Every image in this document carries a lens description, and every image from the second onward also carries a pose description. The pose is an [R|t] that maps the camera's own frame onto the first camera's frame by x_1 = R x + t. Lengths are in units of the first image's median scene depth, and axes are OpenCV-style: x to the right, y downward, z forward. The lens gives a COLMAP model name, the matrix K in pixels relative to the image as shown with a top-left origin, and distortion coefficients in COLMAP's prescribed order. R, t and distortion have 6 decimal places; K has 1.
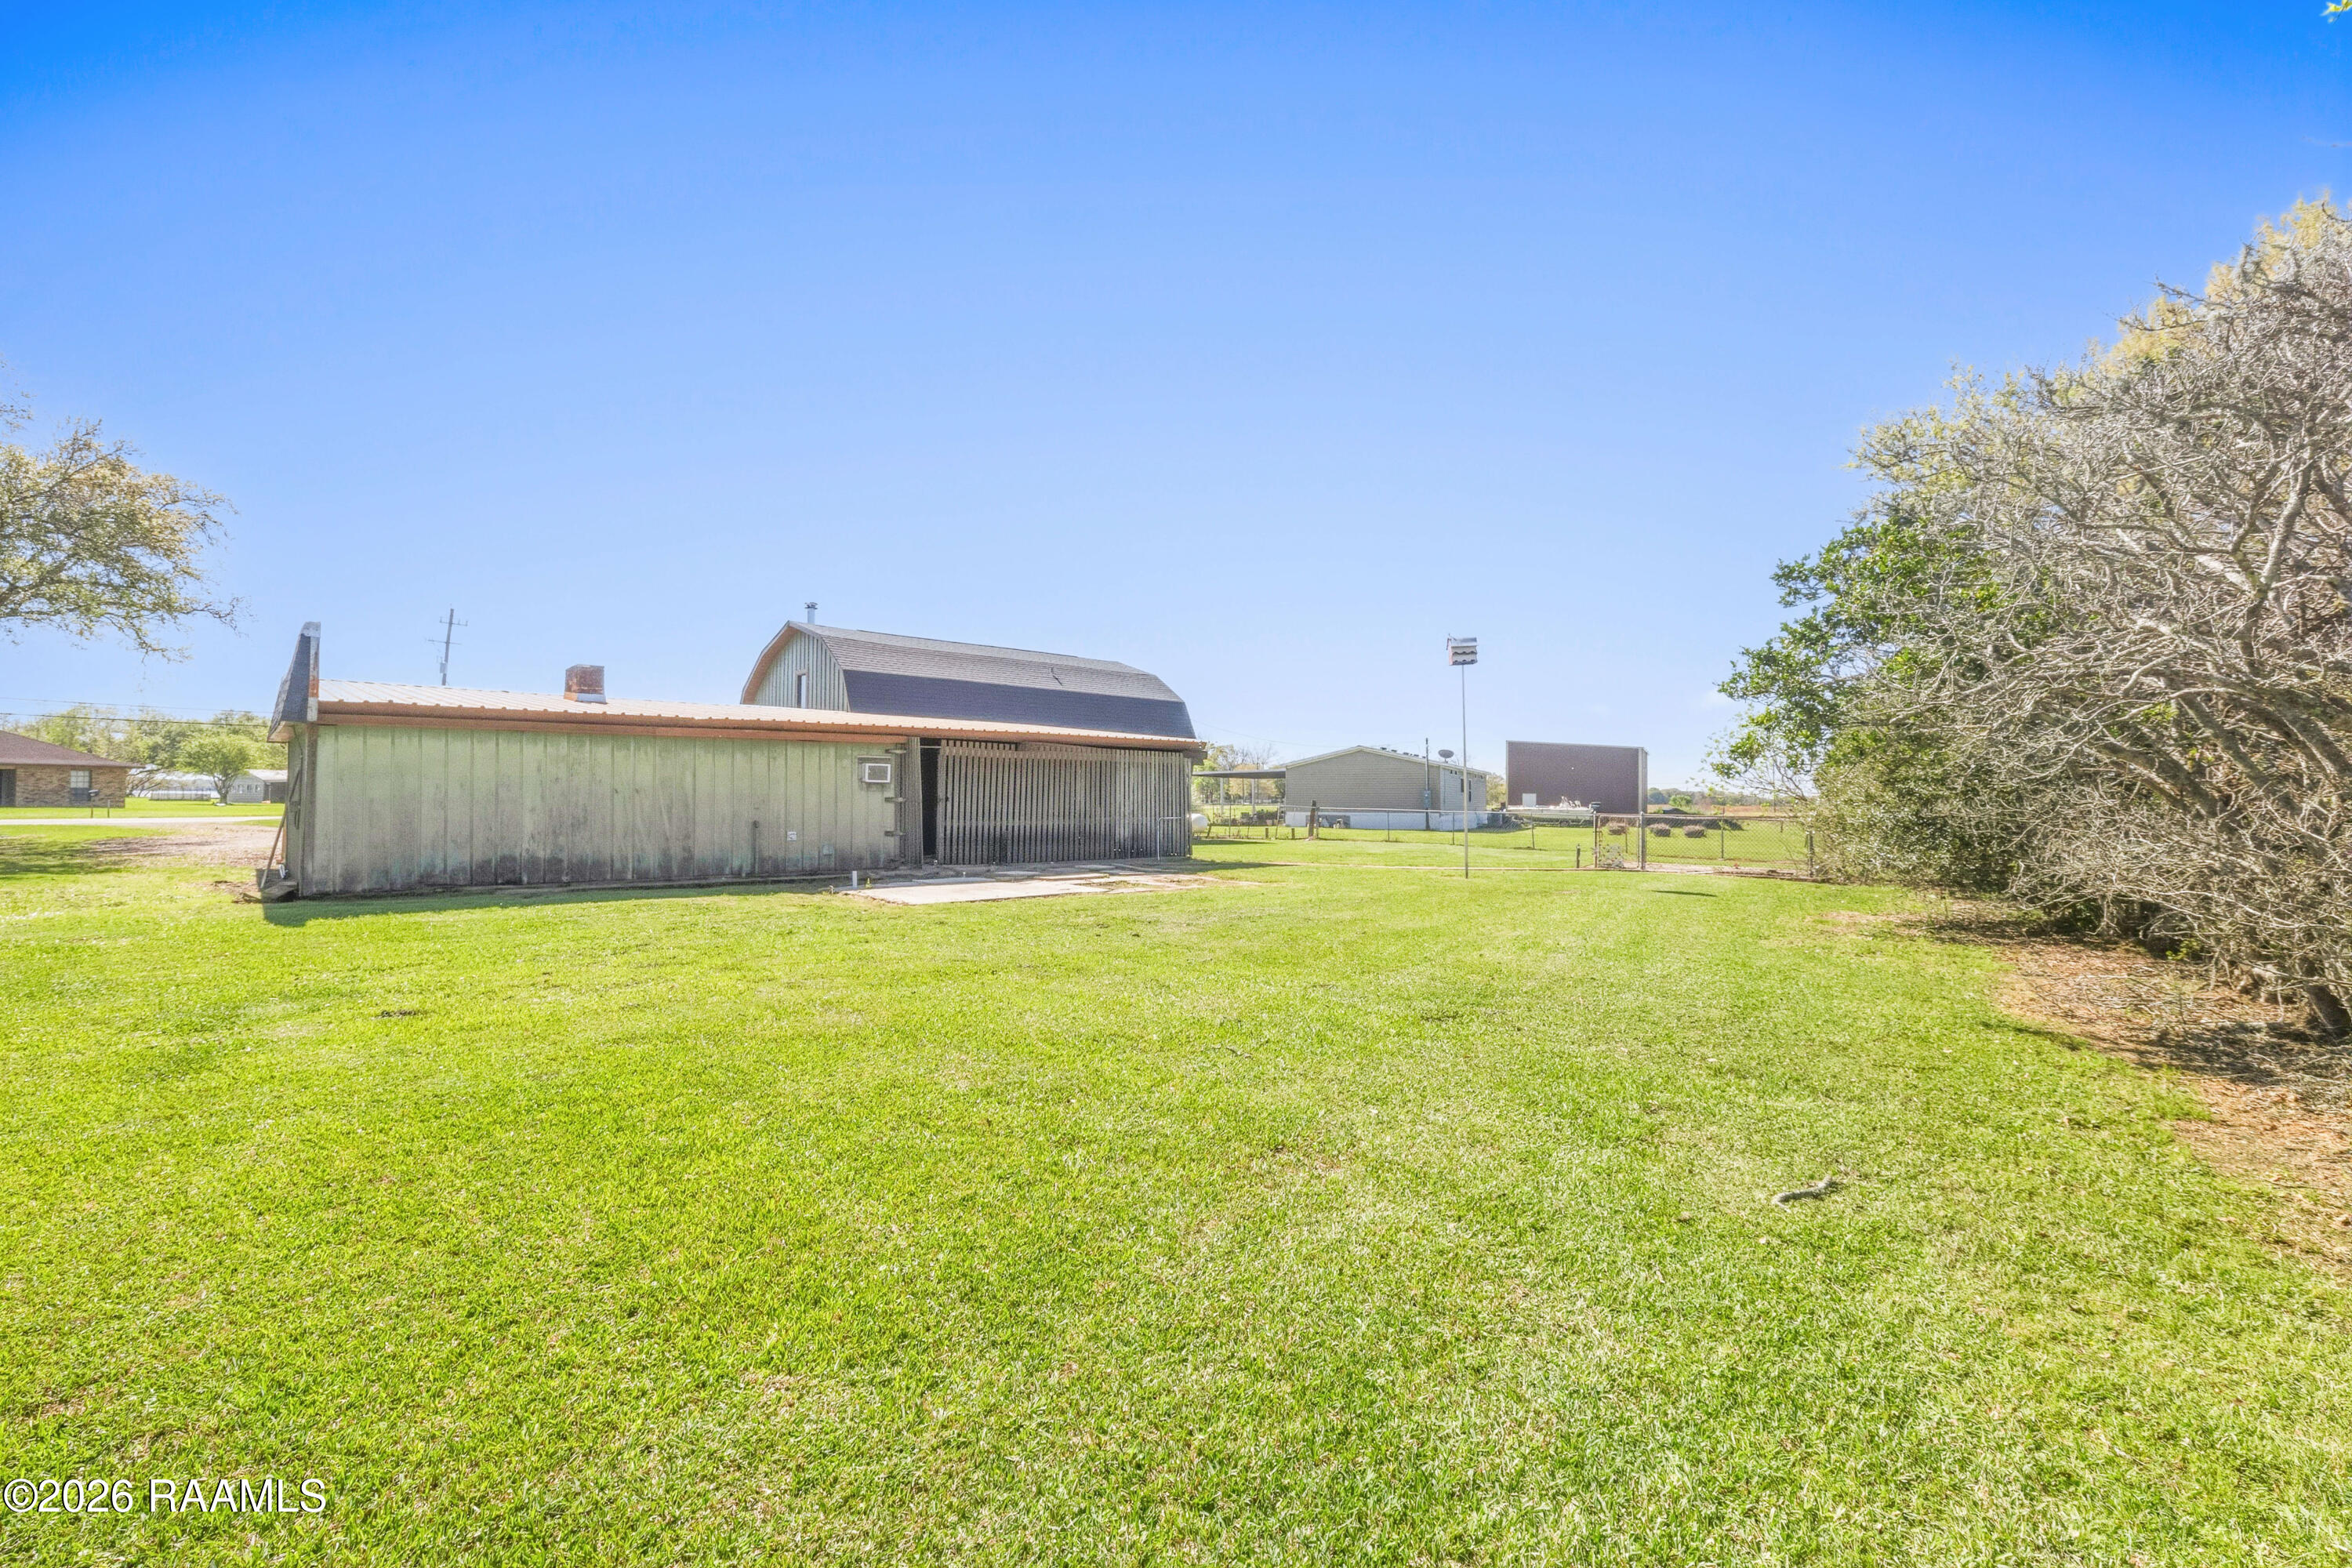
lens RADIAL K [[1051.5, 0, 1170.6], [0, 1051.5, 796.5], [0, 0, 1]] dist [-0.000458, -0.000123]
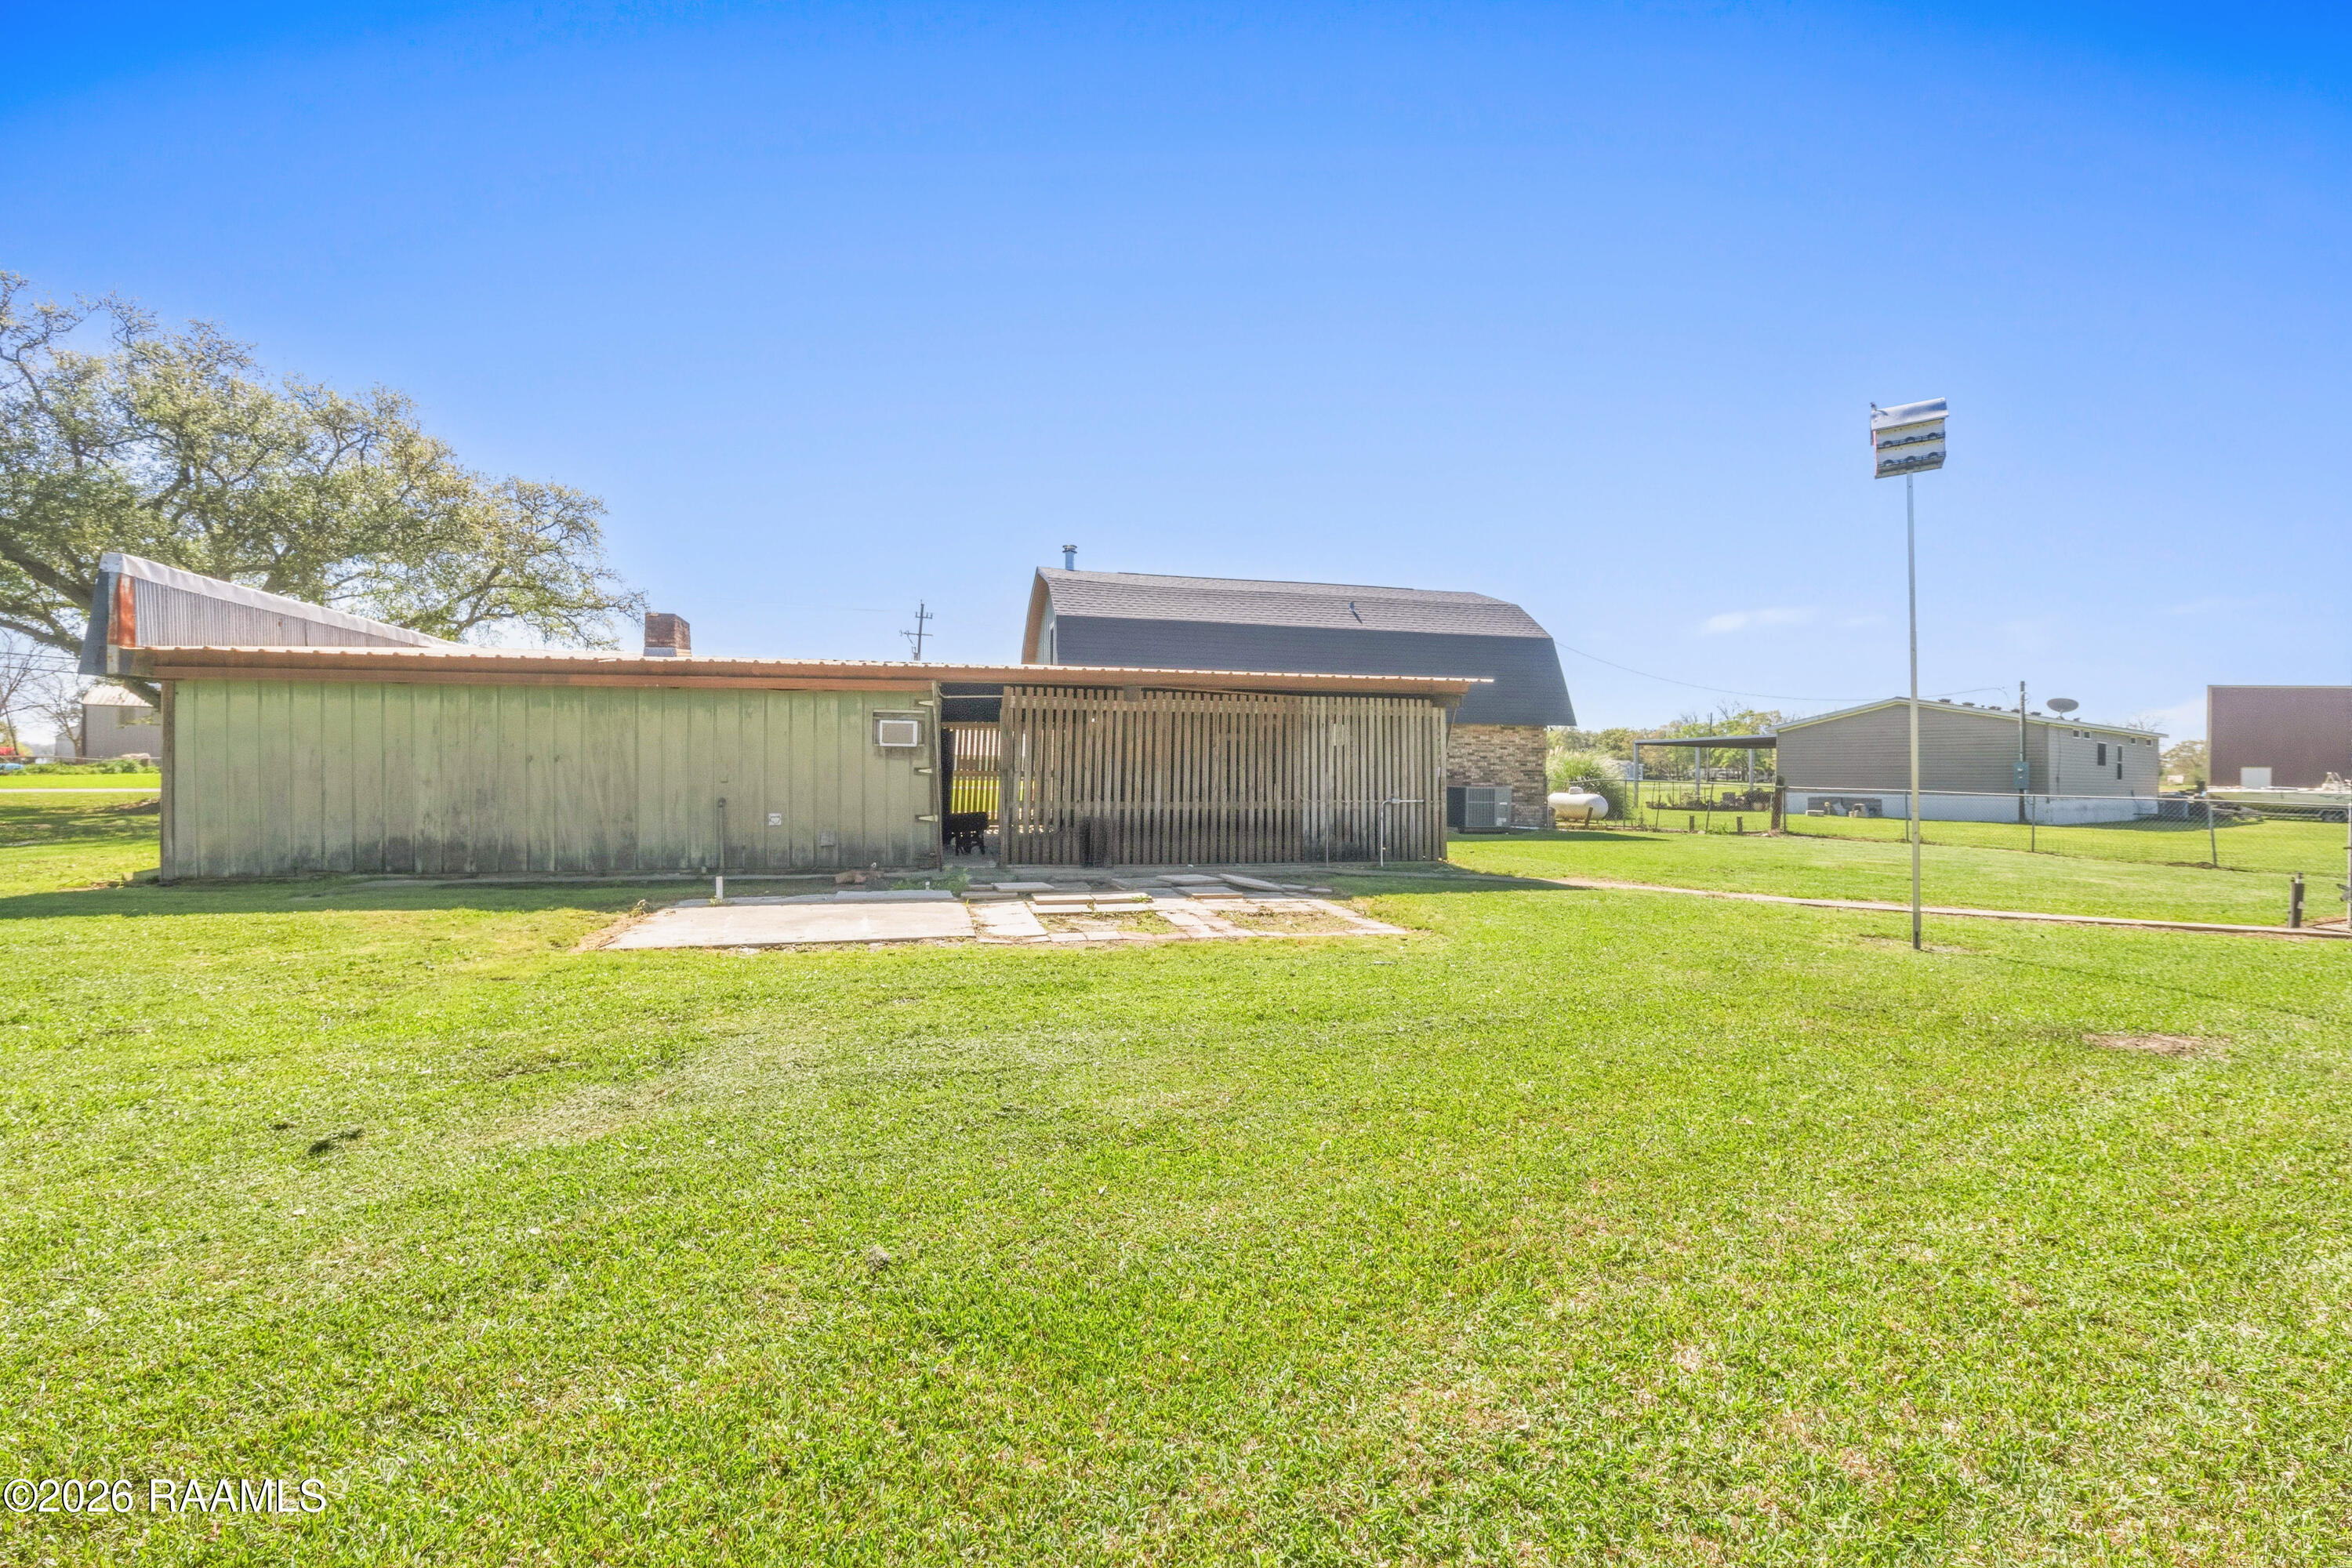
lens RADIAL K [[1020.2, 0, 1171.5], [0, 1020.2, 772.0], [0, 0, 1]] dist [0.003641, -0.000203]
pose [[0.876237, 0.001082, -0.481880, 0.213255], [-0.001421, 0.999999, -0.000337, 0.003751], [0.481879, 0.000980, 0.876237, 0.468512]]
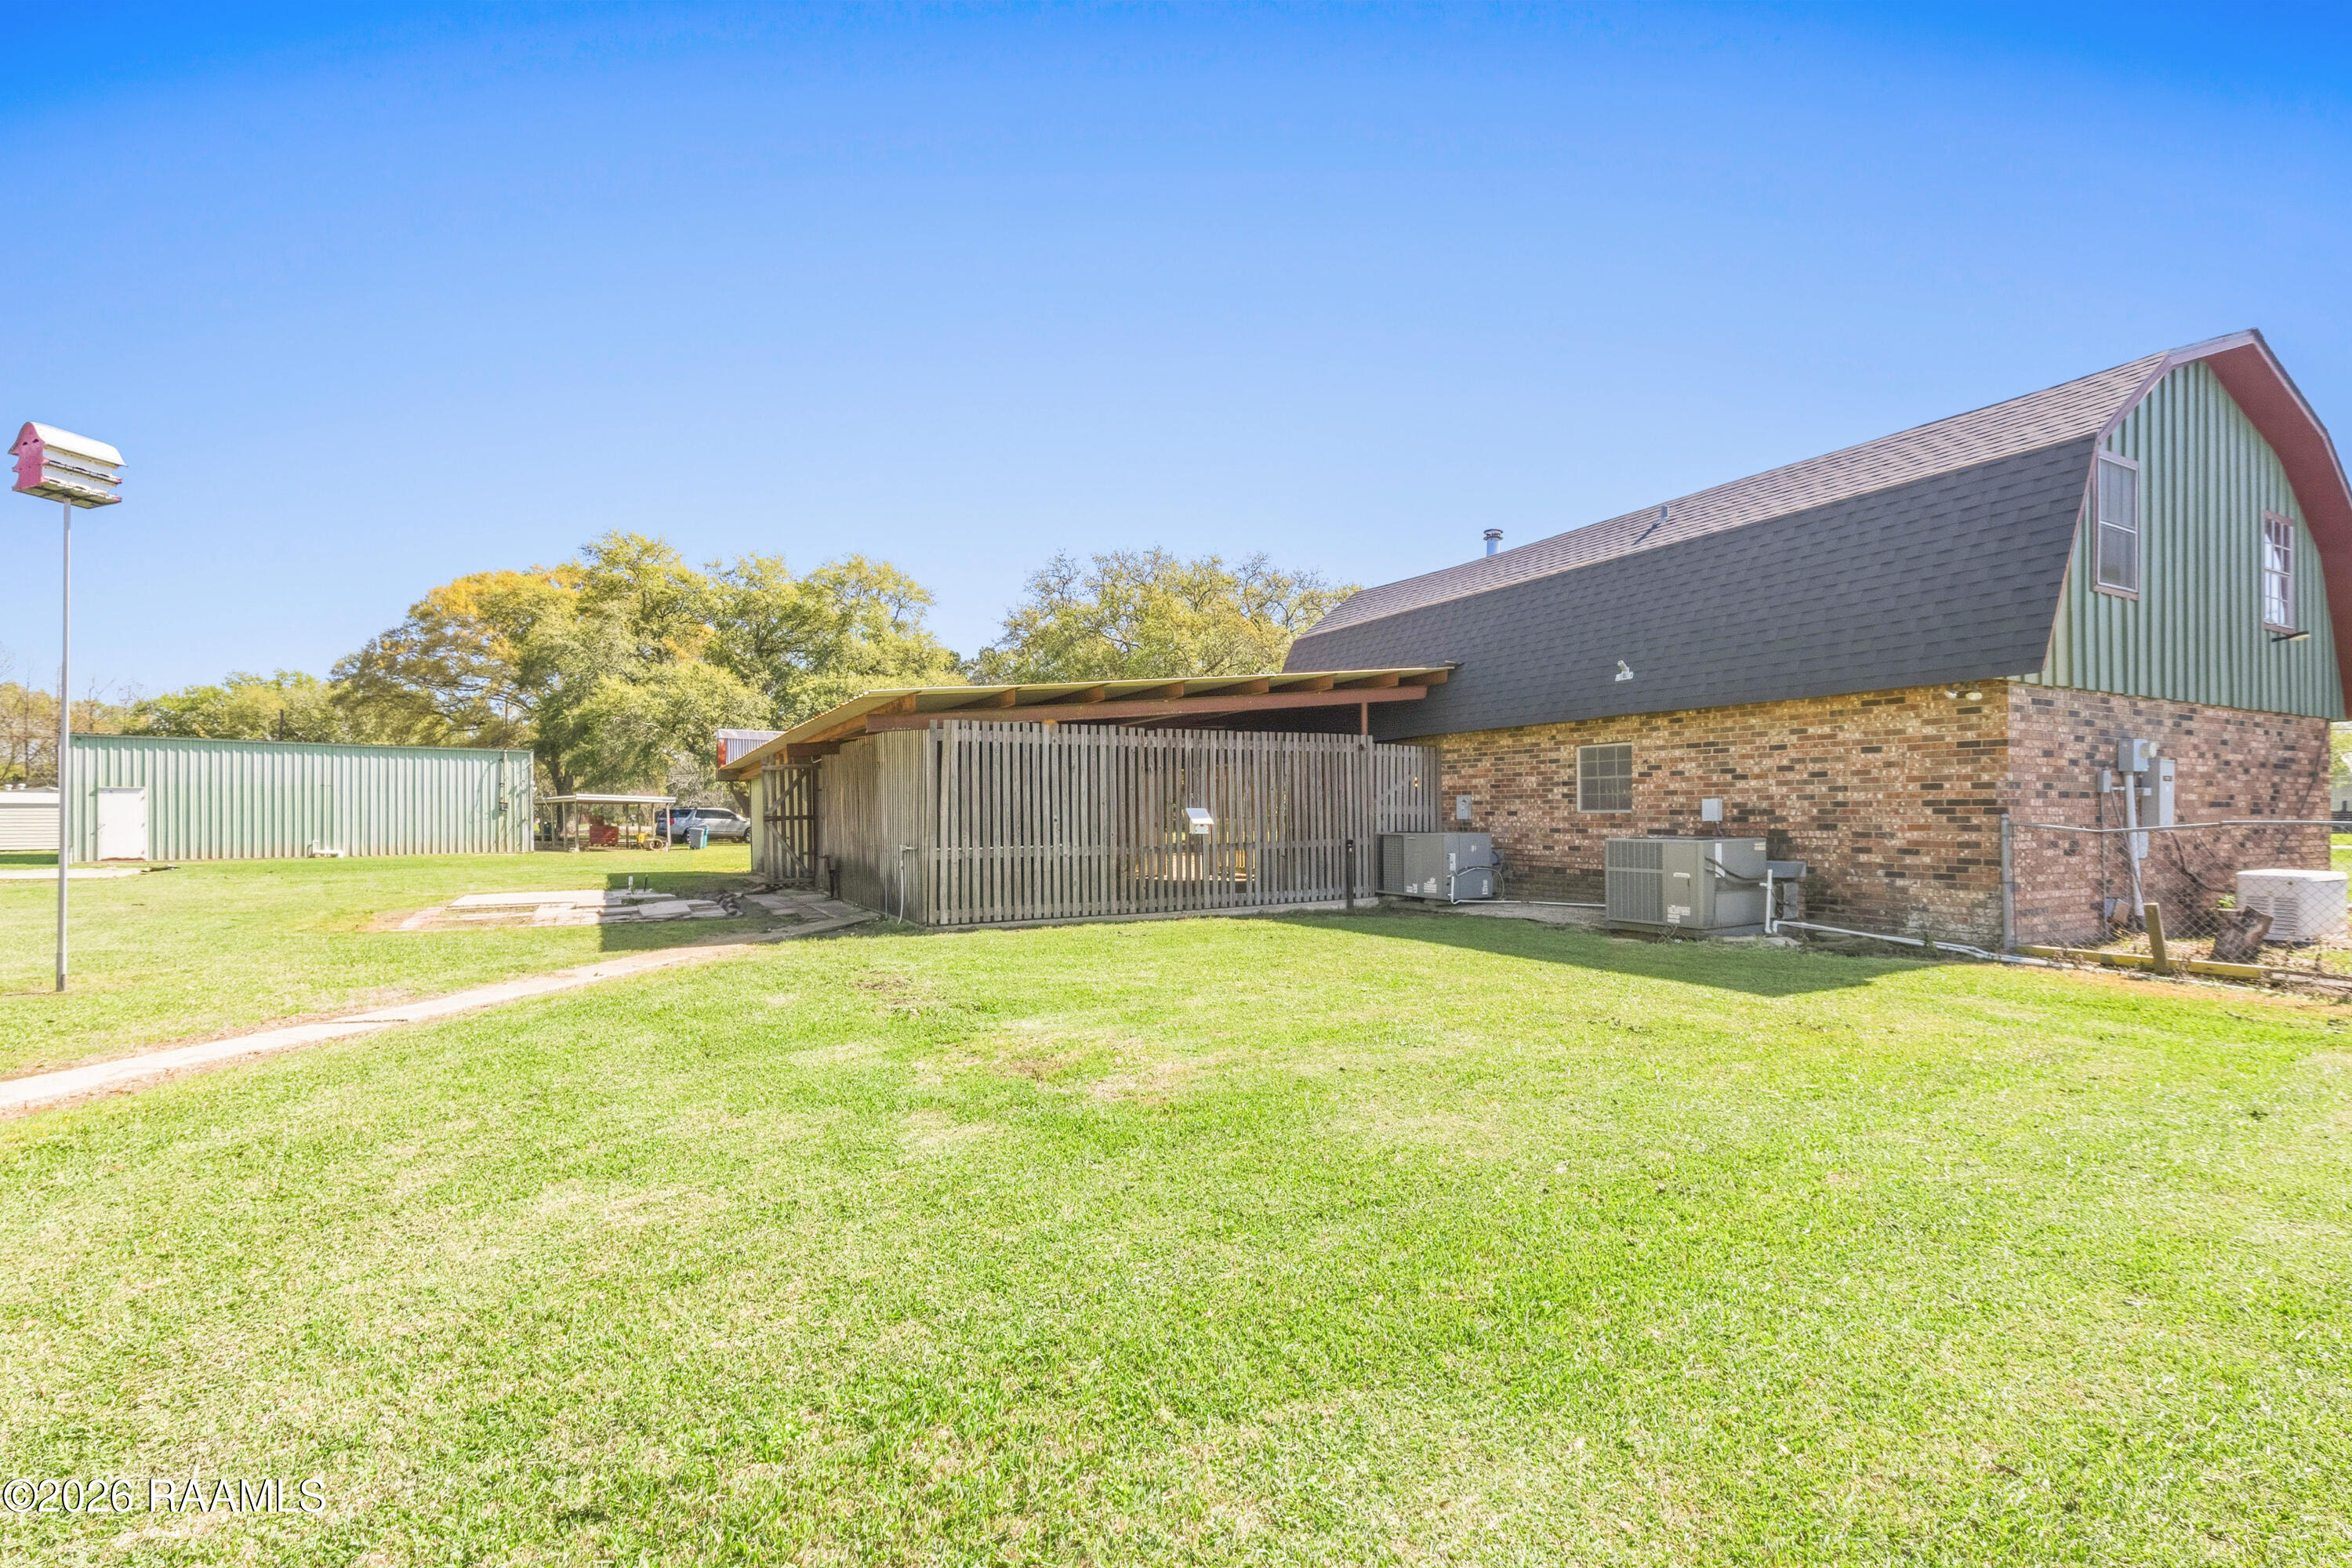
lens RADIAL K [[1044.4, 0, 1180.3], [0, 1044.4, 828.0], [0, 0, 1]] dist [-0.001078, -0.000200]
pose [[-0.246623, -0.000007, -0.969111, 0.586885], [0.002221, 0.999997, -0.000572, 0.013866], [0.969109, -0.002293, -0.246623, 1.561343]]
